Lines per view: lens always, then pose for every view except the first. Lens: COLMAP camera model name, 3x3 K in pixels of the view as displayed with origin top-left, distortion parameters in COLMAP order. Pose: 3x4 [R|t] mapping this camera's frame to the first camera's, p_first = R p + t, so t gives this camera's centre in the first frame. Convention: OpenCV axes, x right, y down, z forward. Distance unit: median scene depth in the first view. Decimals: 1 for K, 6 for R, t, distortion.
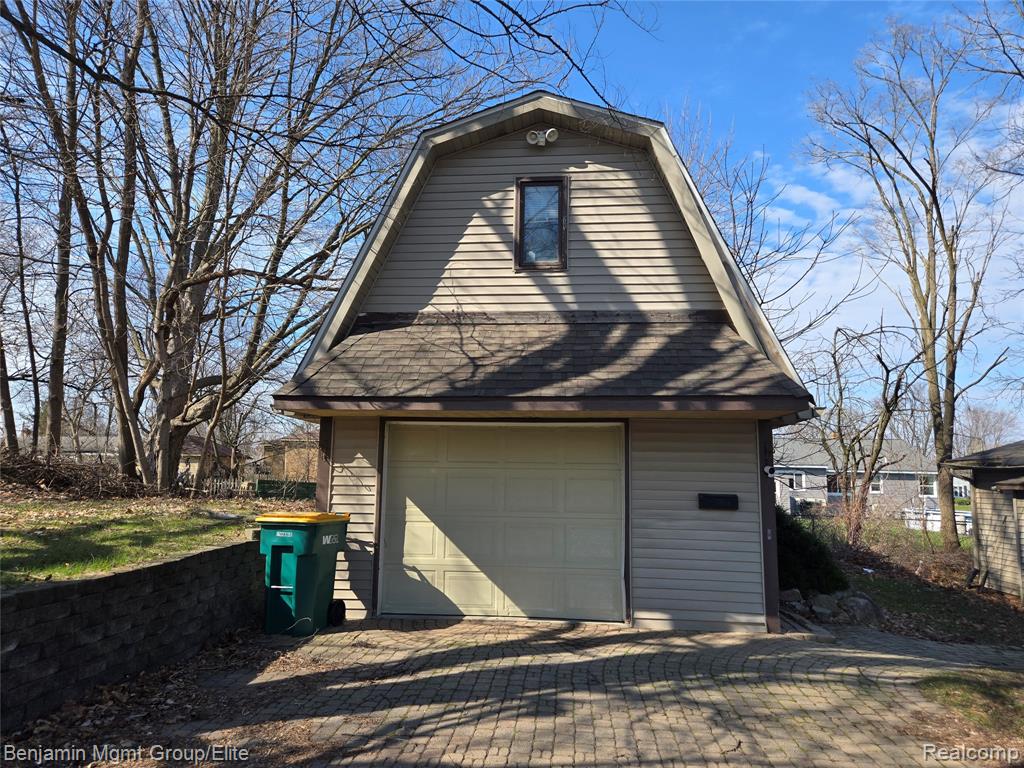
lens RADIAL K [[675.1, 0, 512.9], [0, 675.1, 379.6], [0, 0, 1]] dist [0.006548, -0.003568]
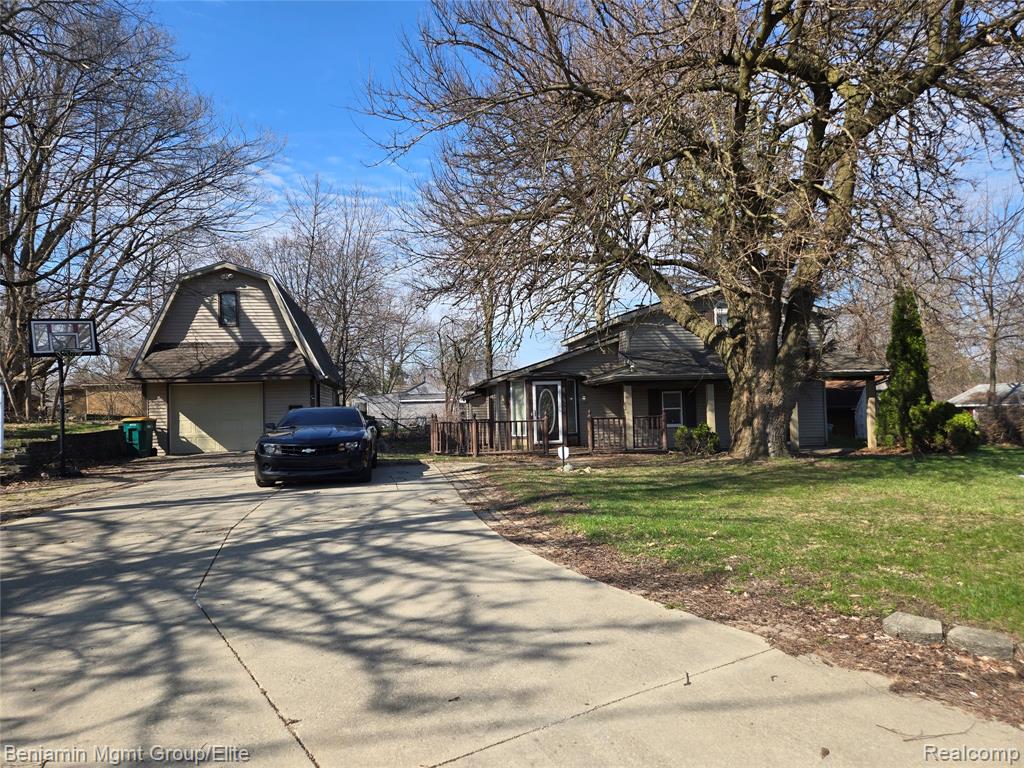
lens RADIAL K [[675.1, 0, 514.4], [0, 675.1, 390.0], [0, 0, 1]] dist [0.006548, -0.003568]
pose [[0.966007, -0.036410, 0.255938, 0.455164], [0.007203, 0.993438, 0.114141, -0.215609], [-0.258415, -0.108418, 0.959931, -1.961455]]
